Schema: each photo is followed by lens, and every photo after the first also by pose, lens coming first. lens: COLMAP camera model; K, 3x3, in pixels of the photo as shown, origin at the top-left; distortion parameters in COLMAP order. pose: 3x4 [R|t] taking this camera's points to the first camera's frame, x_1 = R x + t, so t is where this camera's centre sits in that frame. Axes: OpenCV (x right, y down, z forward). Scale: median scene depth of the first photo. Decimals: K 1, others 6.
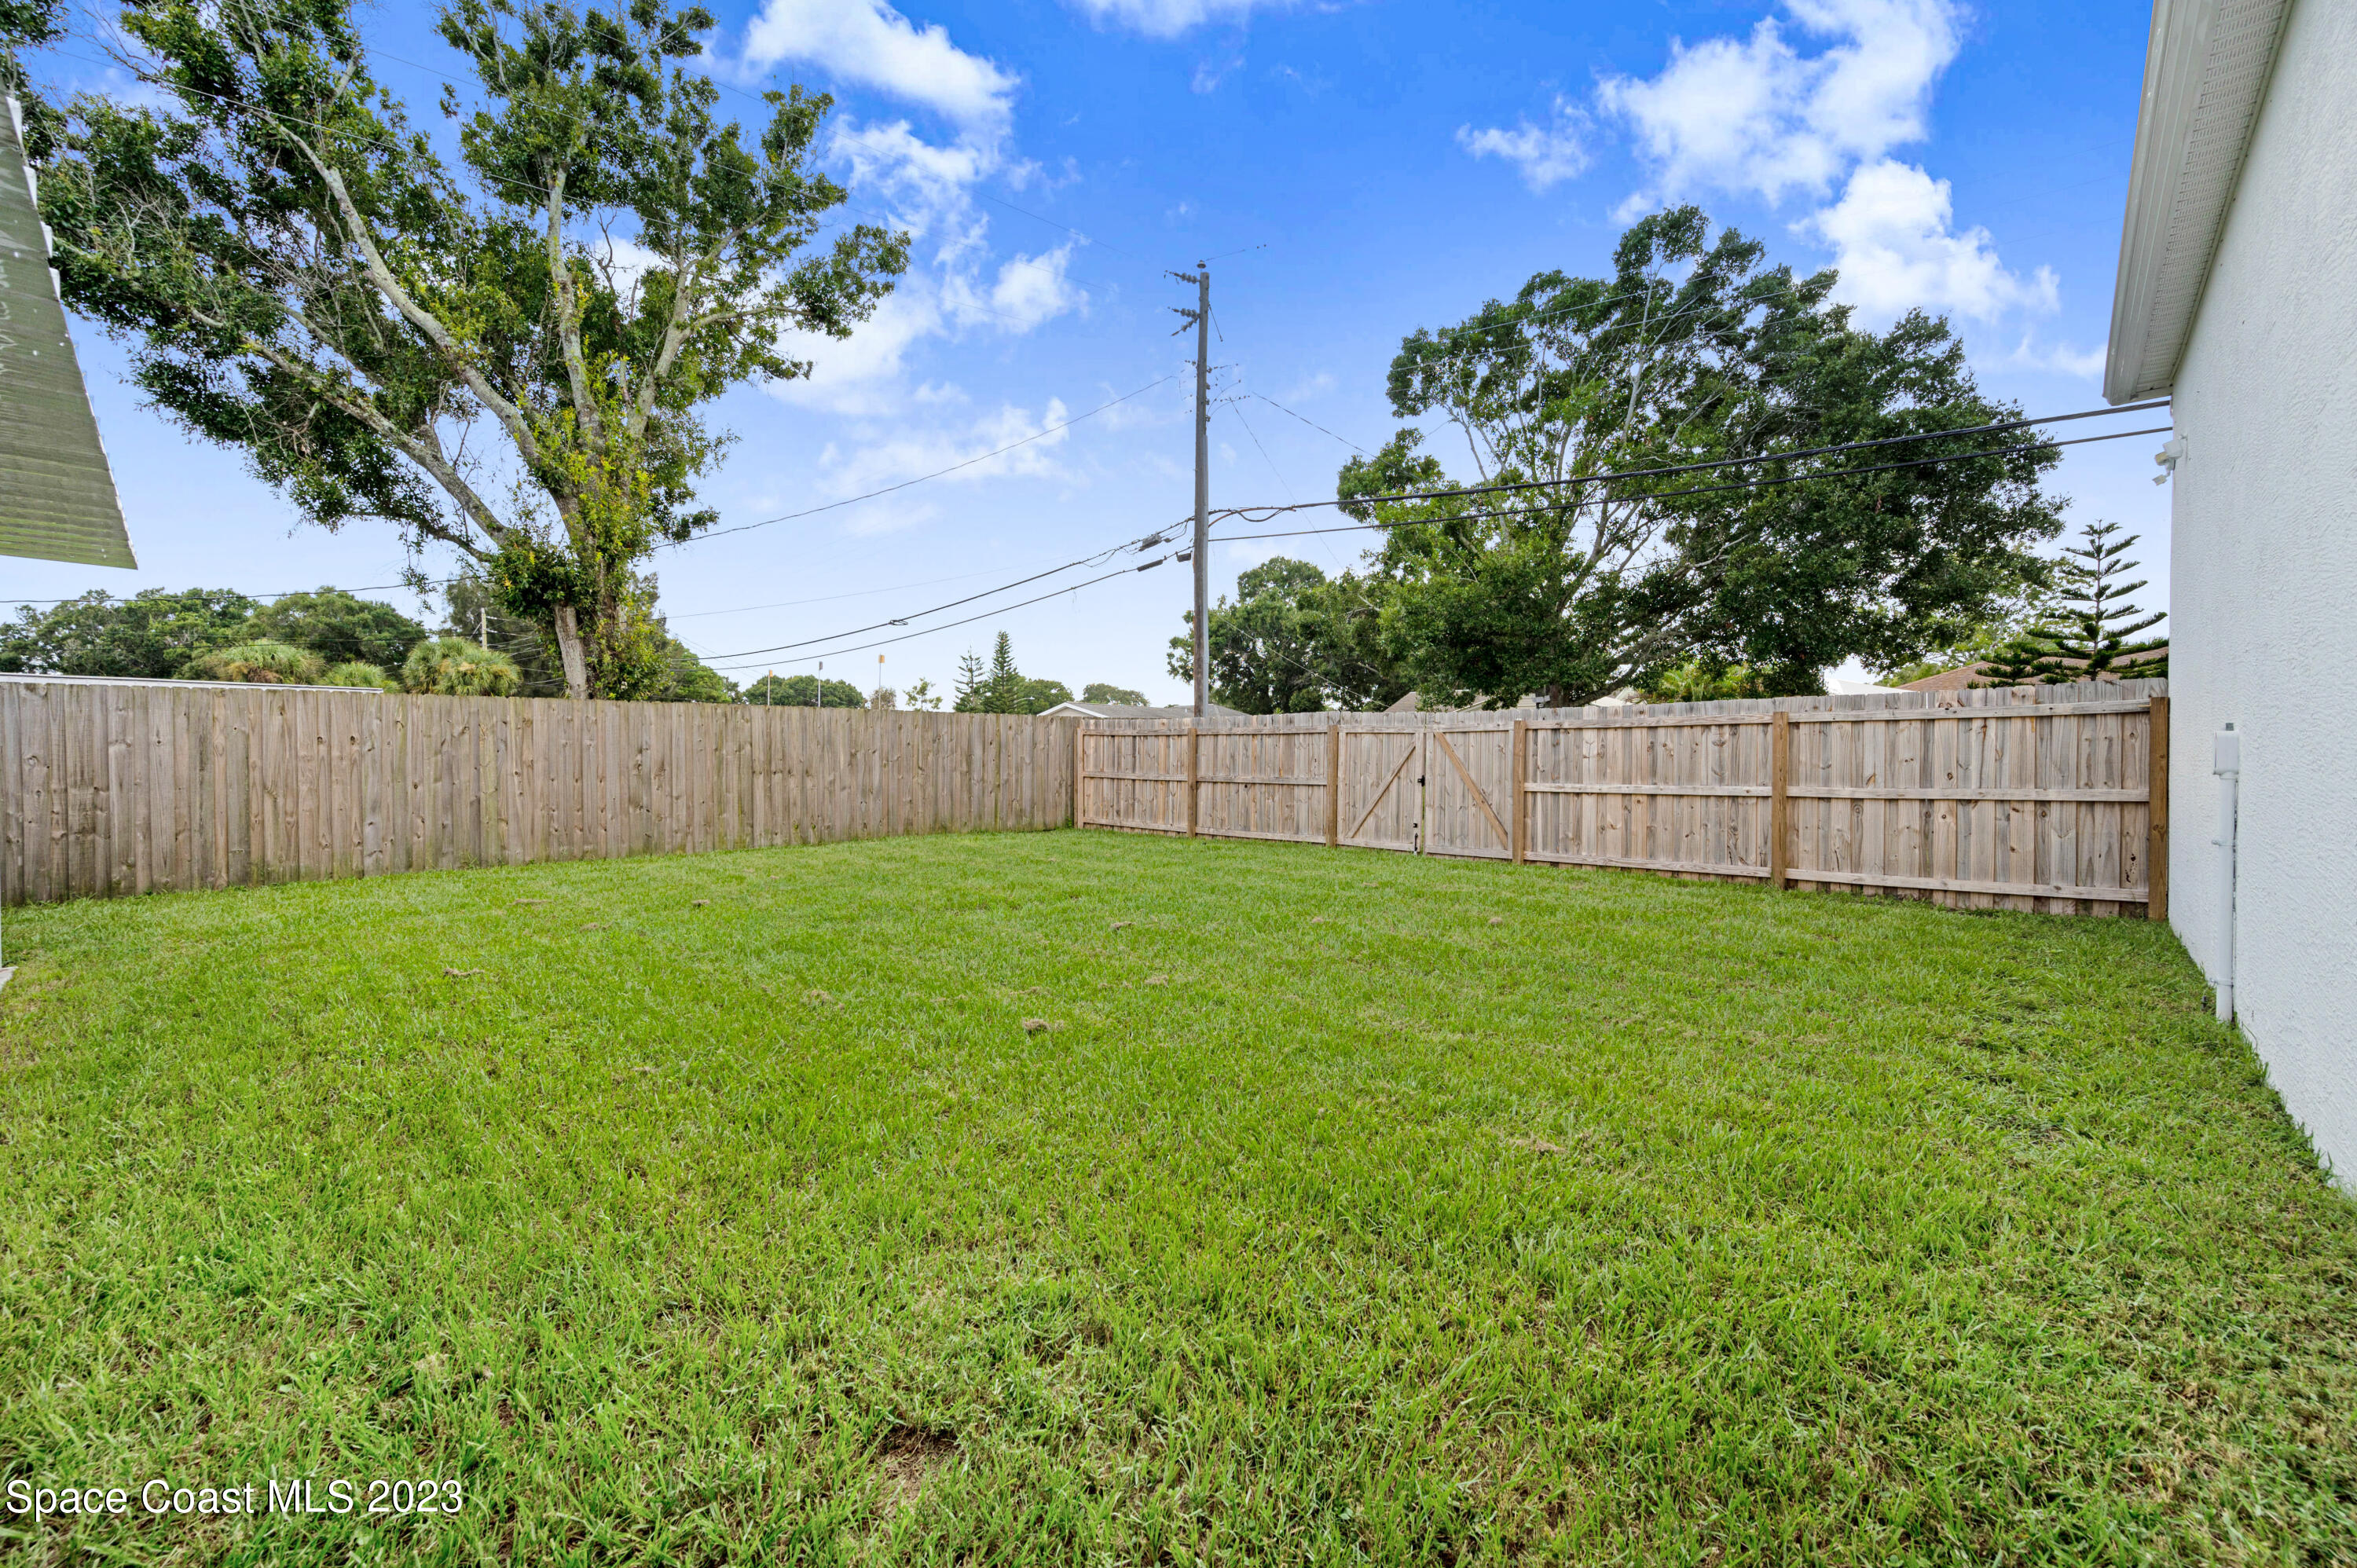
lens RADIAL K [[944.4, 0, 1184.8], [0, 944.4, 773.8], [0, 0, 1]] dist [-0.000373, 0.000534]
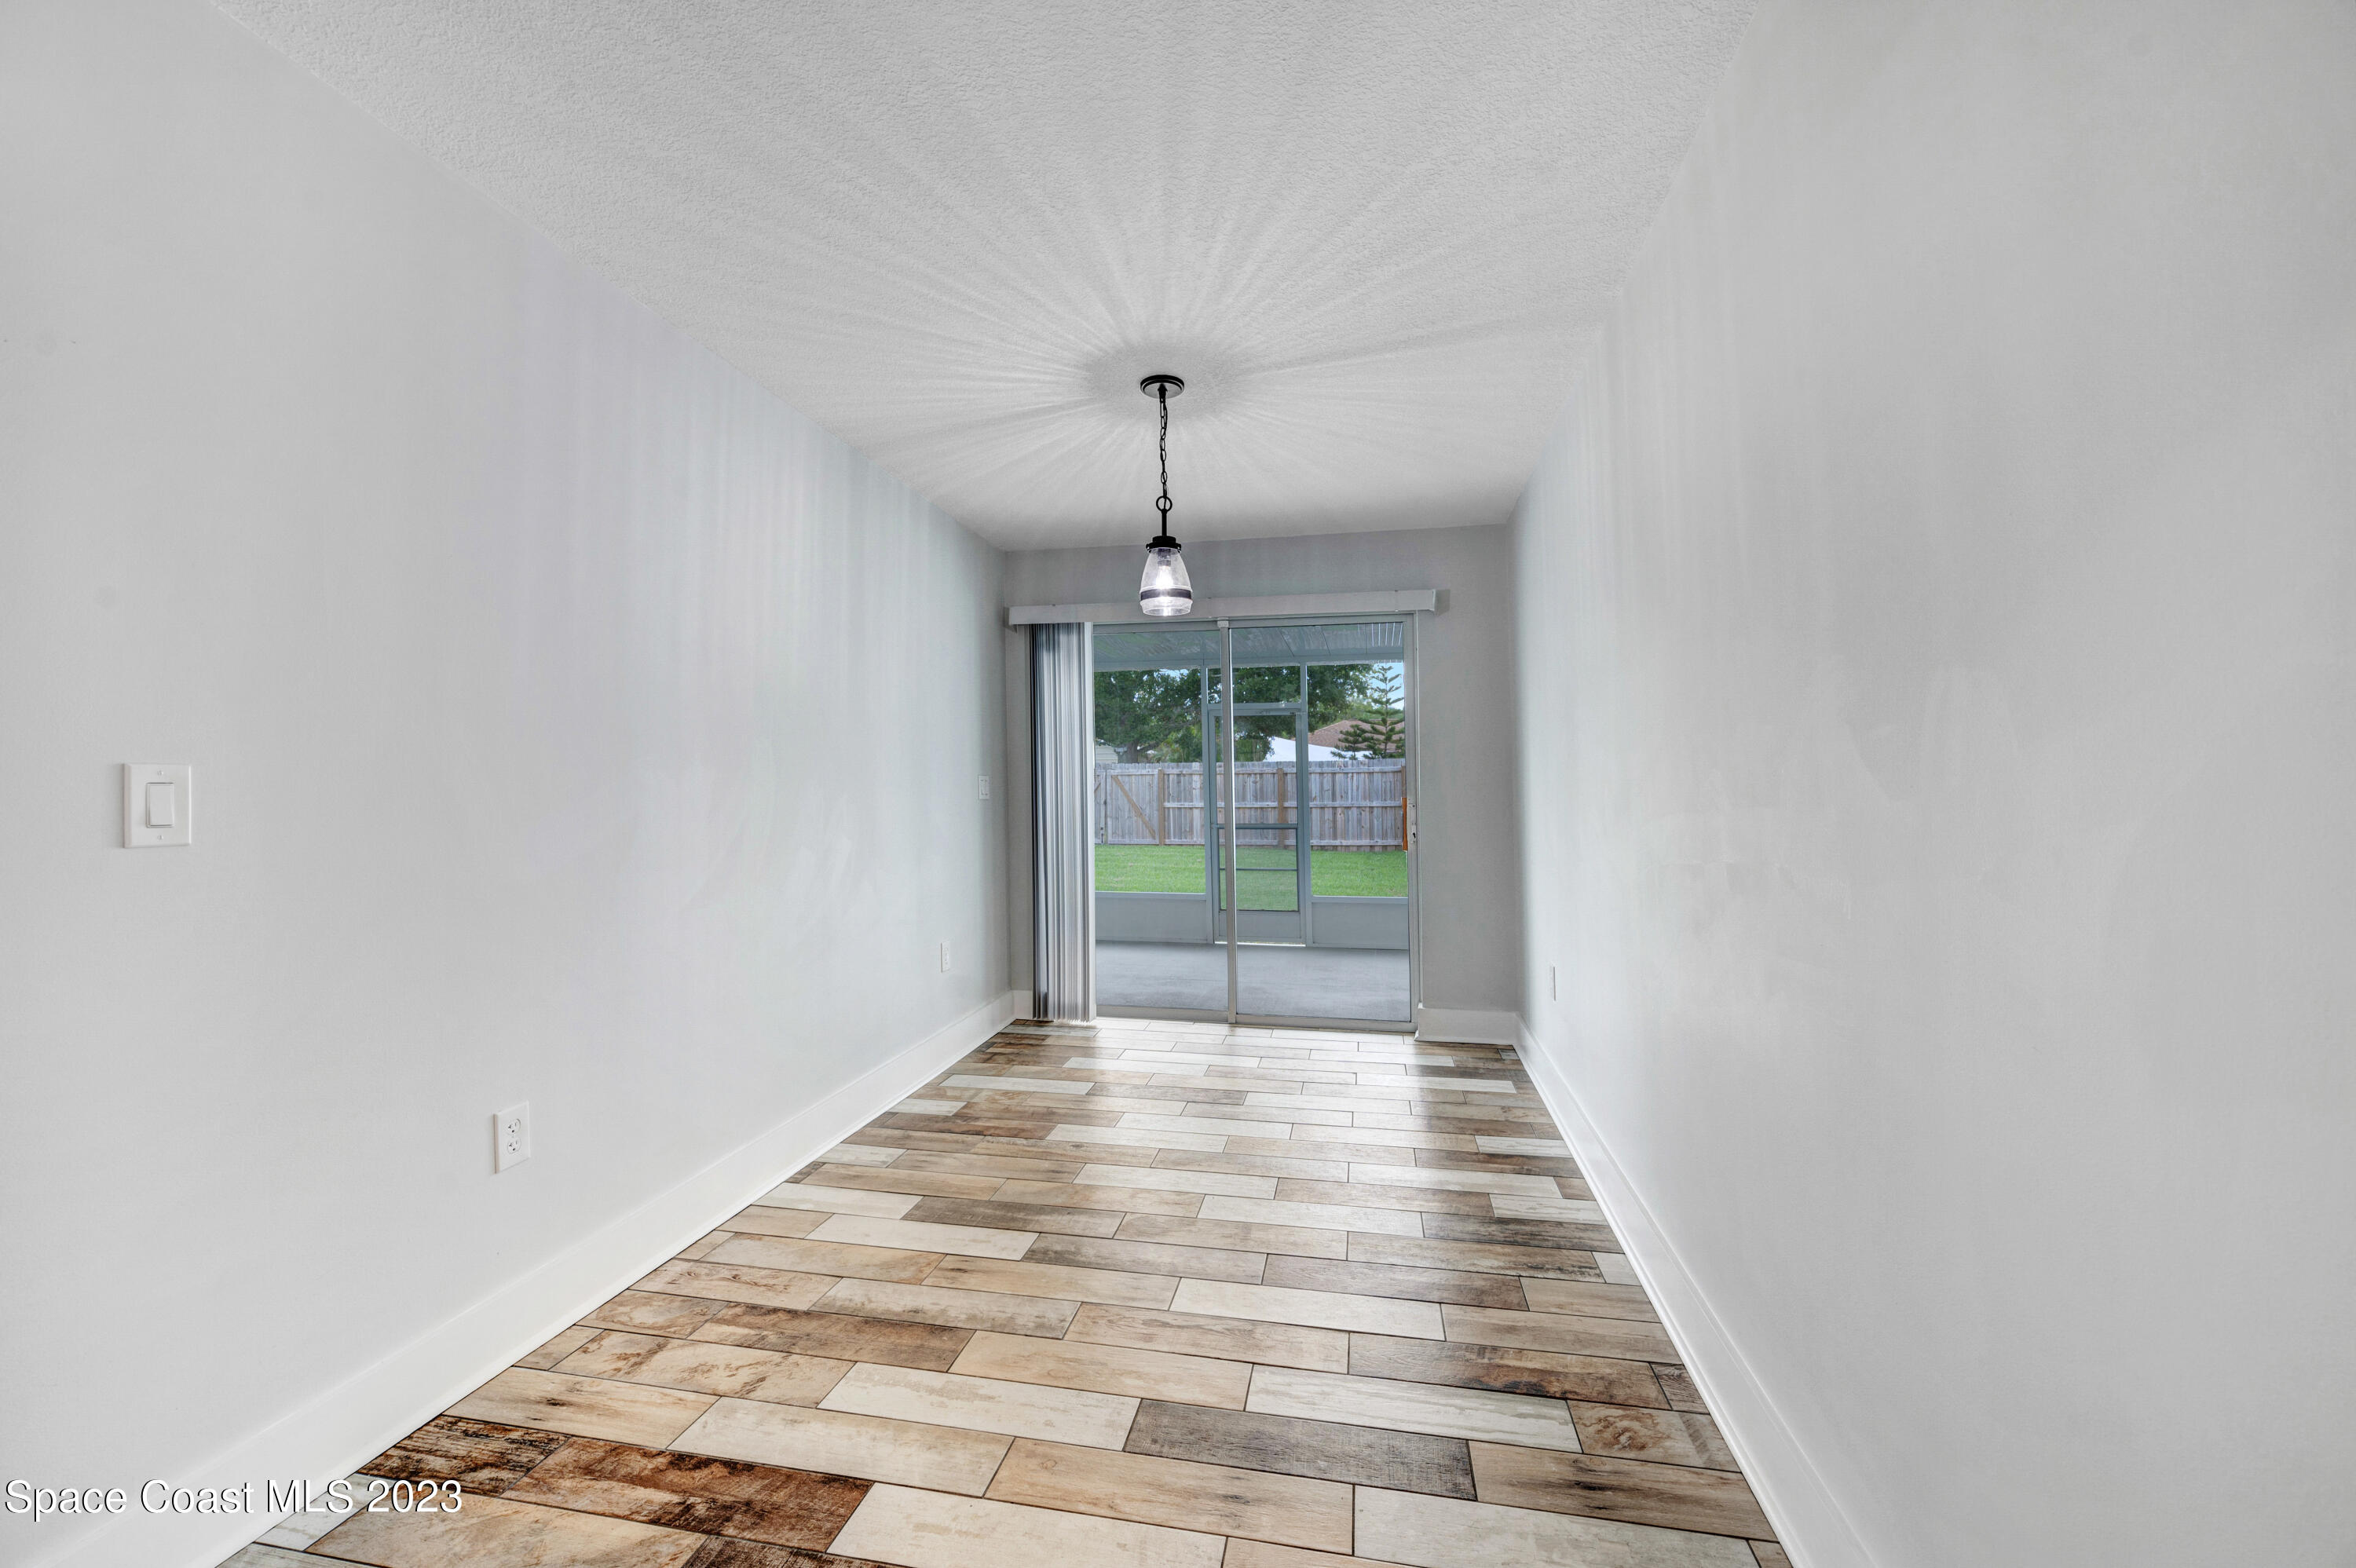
lens RADIAL K [[943.9, 0, 1184.3], [0, 943.9, 773.8], [0, 0, 1]] dist [-0.000373, 0.000534]
pose [[0.849295, 0.001425, 0.527917, -0.624760], [0.013283, 0.999622, -0.024068, -0.002771], [-0.527752, 0.027453, 0.848955, -0.647556]]
